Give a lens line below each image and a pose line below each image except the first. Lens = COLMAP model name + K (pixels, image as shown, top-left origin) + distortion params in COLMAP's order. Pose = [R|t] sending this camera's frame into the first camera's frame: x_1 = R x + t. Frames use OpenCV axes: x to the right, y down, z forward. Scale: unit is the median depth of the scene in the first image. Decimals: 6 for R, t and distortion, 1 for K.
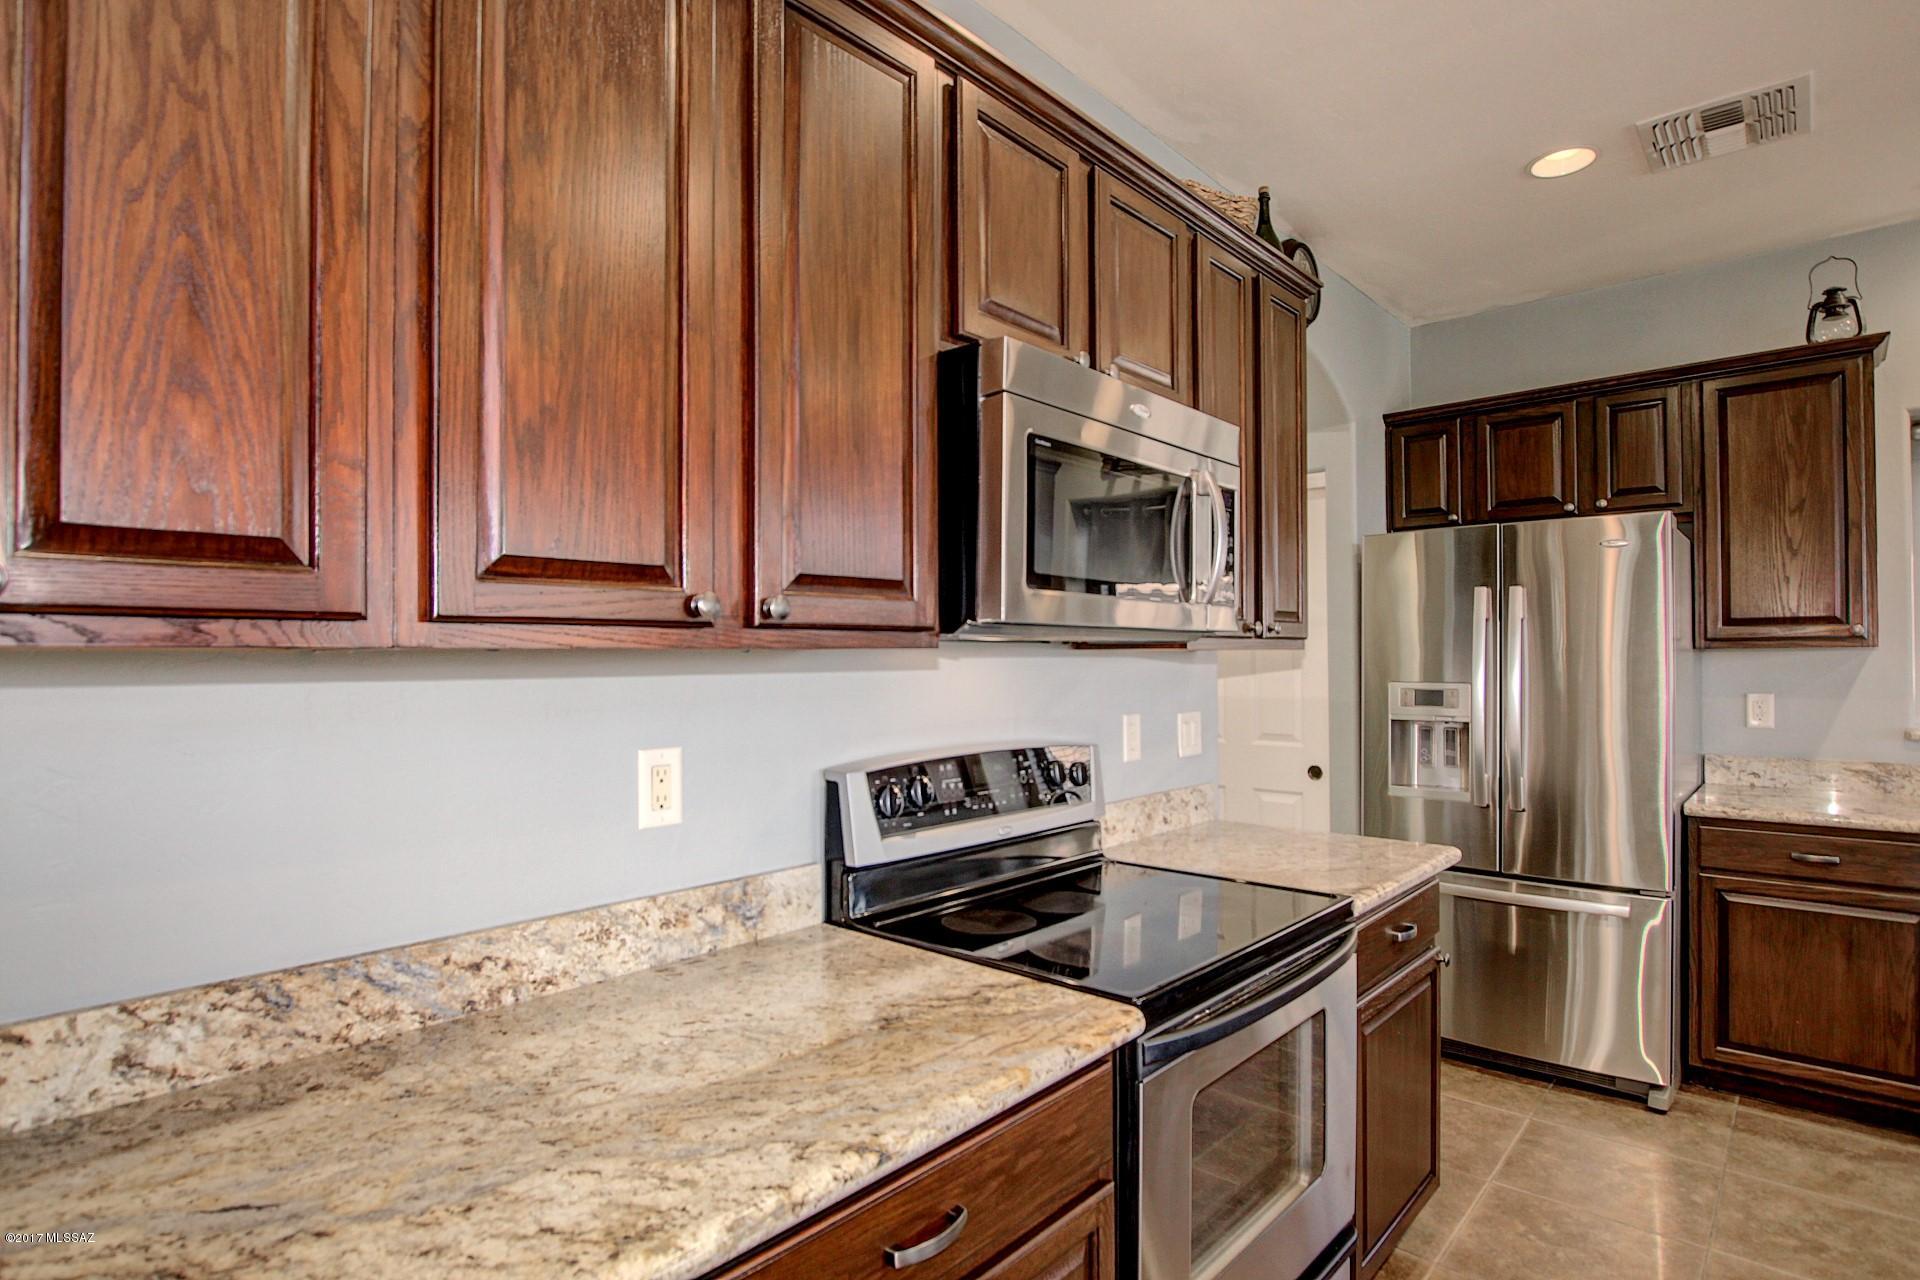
lens RADIAL K [[964.1, 0, 956.9], [0, 964.1, 643.7], [0, 0, 1]] dist [-0.027065, 0.002835]
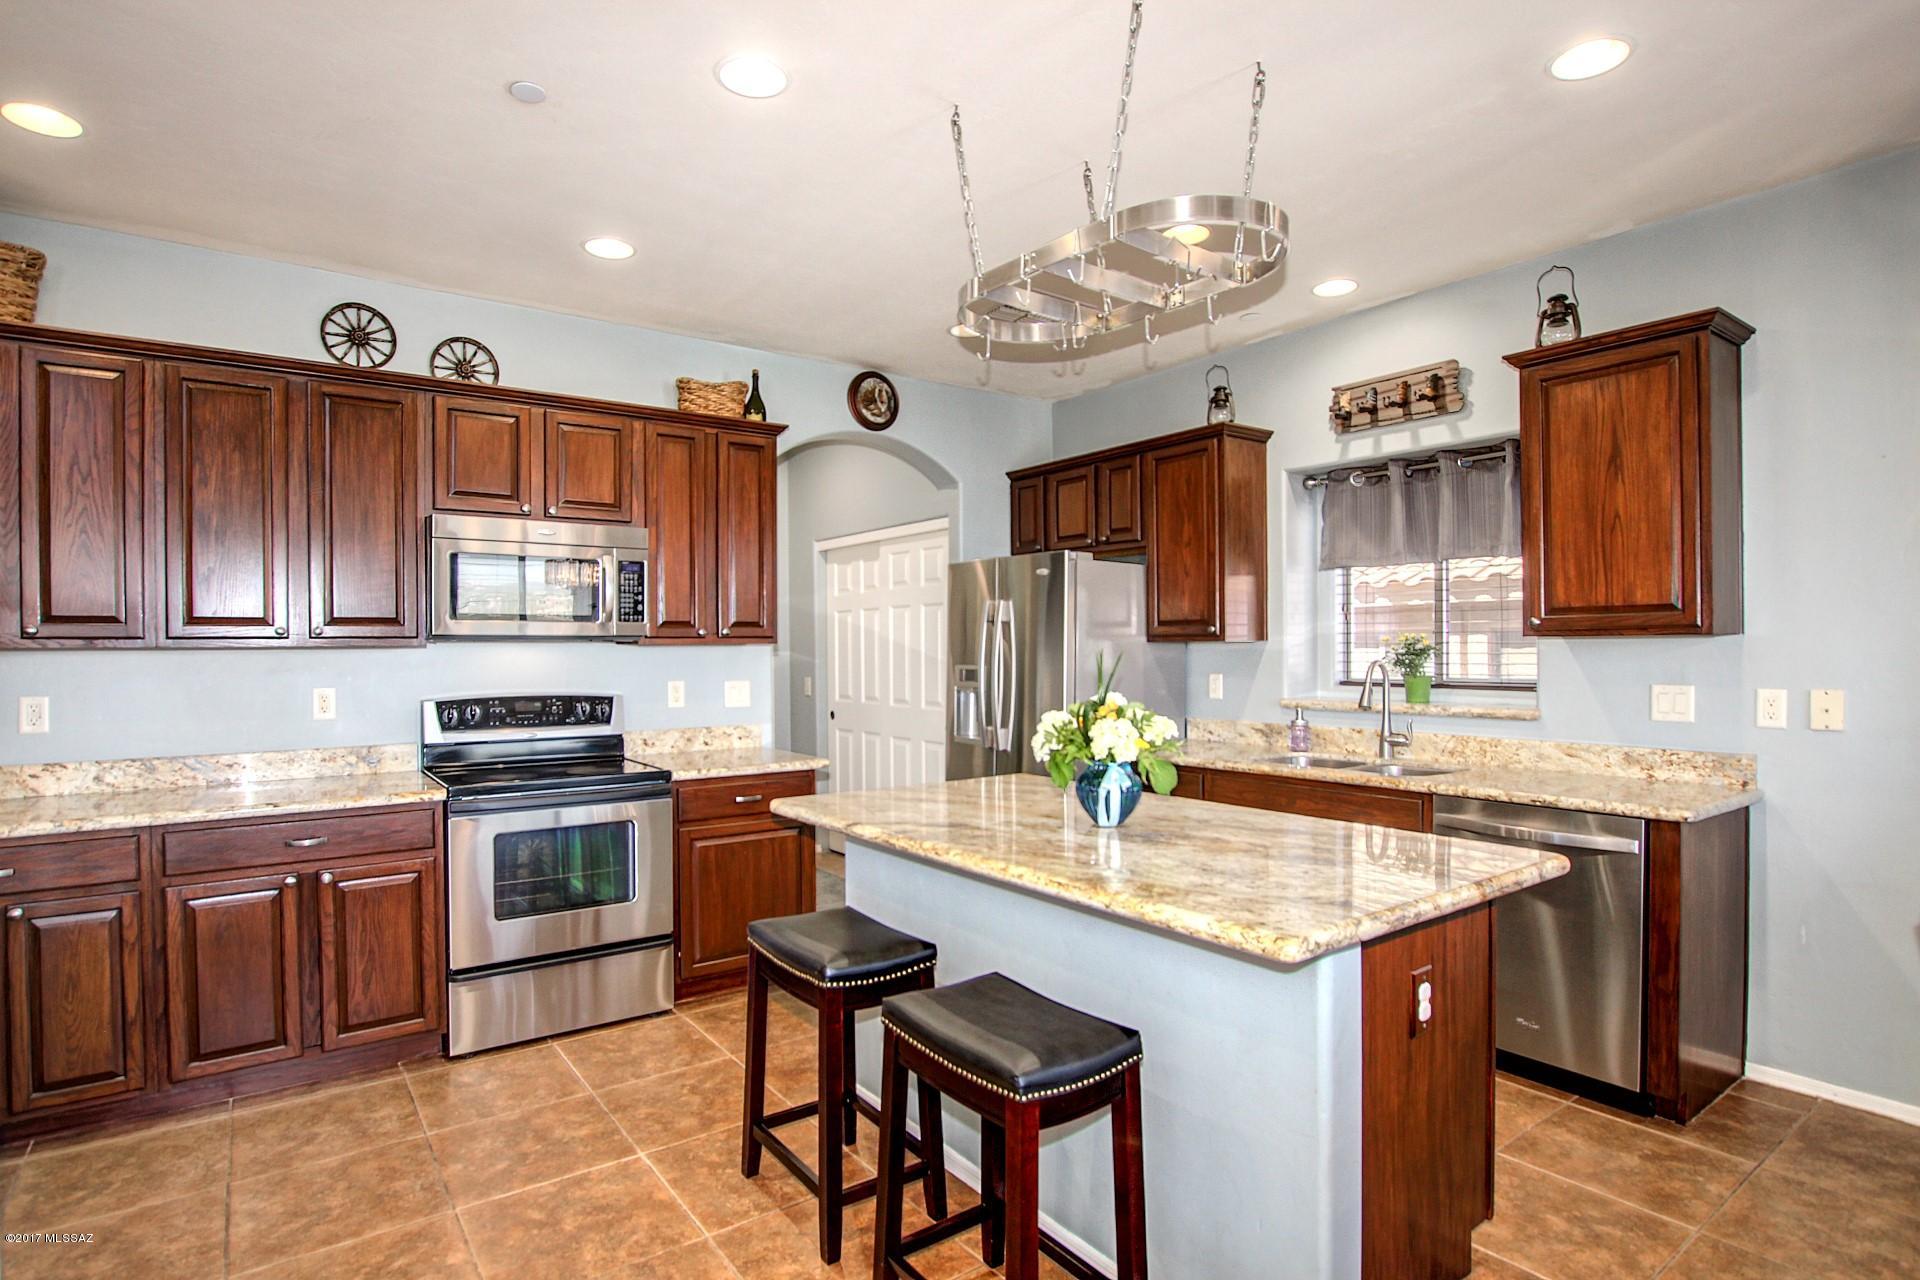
lens RADIAL K [[964.1, 0, 957.7], [0, 964.1, 643.5], [0, 0, 1]] dist [-0.027065, 0.002835]
pose [[0.981269, -0.001372, -0.192636, 1.713700], [0.003822, 0.999916, 0.012350, -0.024329], [0.192603, -0.012855, 0.981193, -1.033391]]
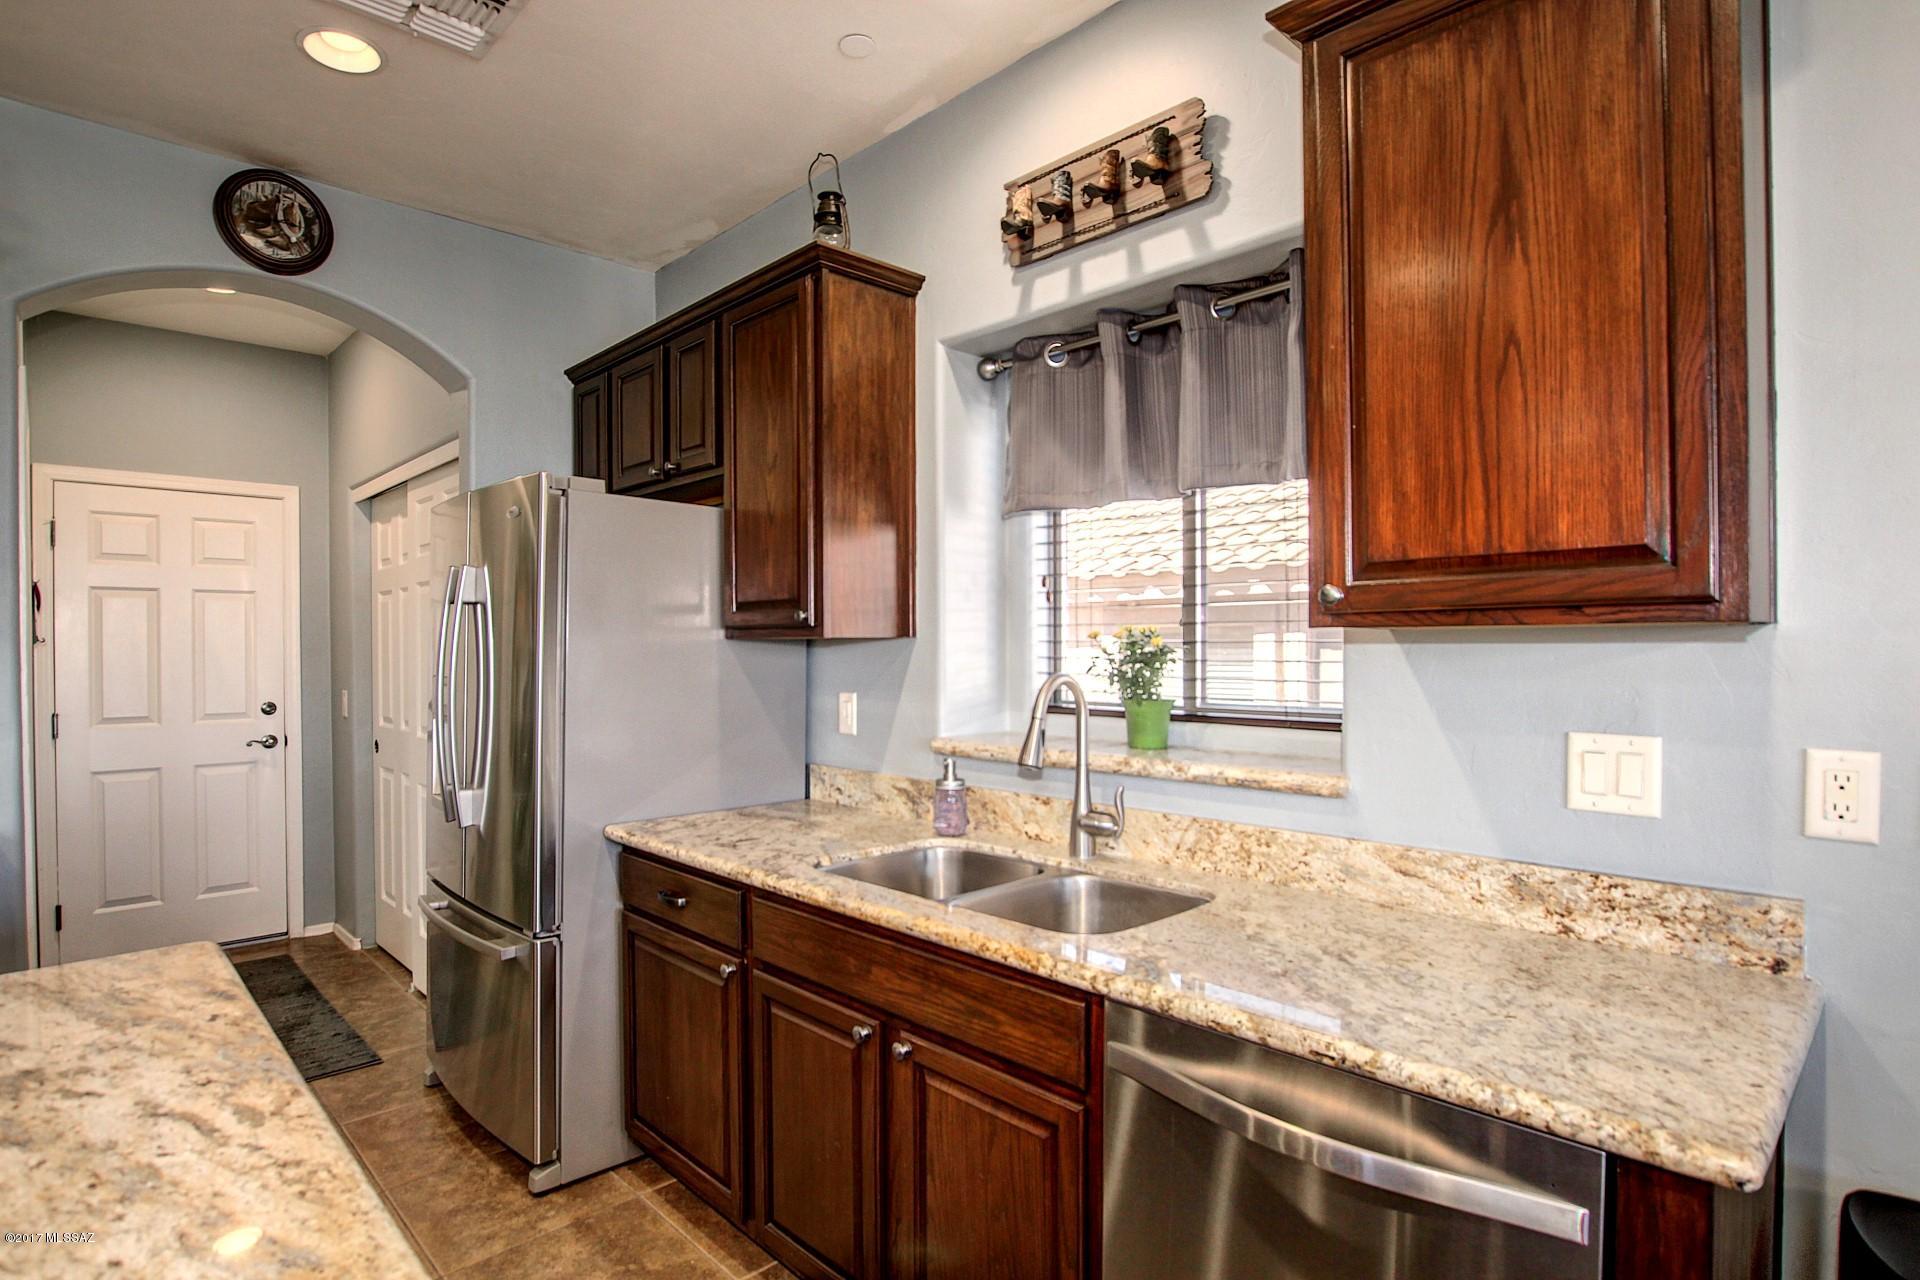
lens RADIAL K [[964.1, 0, 959.9], [0, 964.1, 644.4], [0, 0, 1]] dist [-0.027065, 0.002835]
pose [[0.998651, -0.000213, -0.051922, 2.264980], [0.001062, 0.999866, 0.016316, -0.007475], [0.051912, -0.016350, 0.998518, 0.378629]]
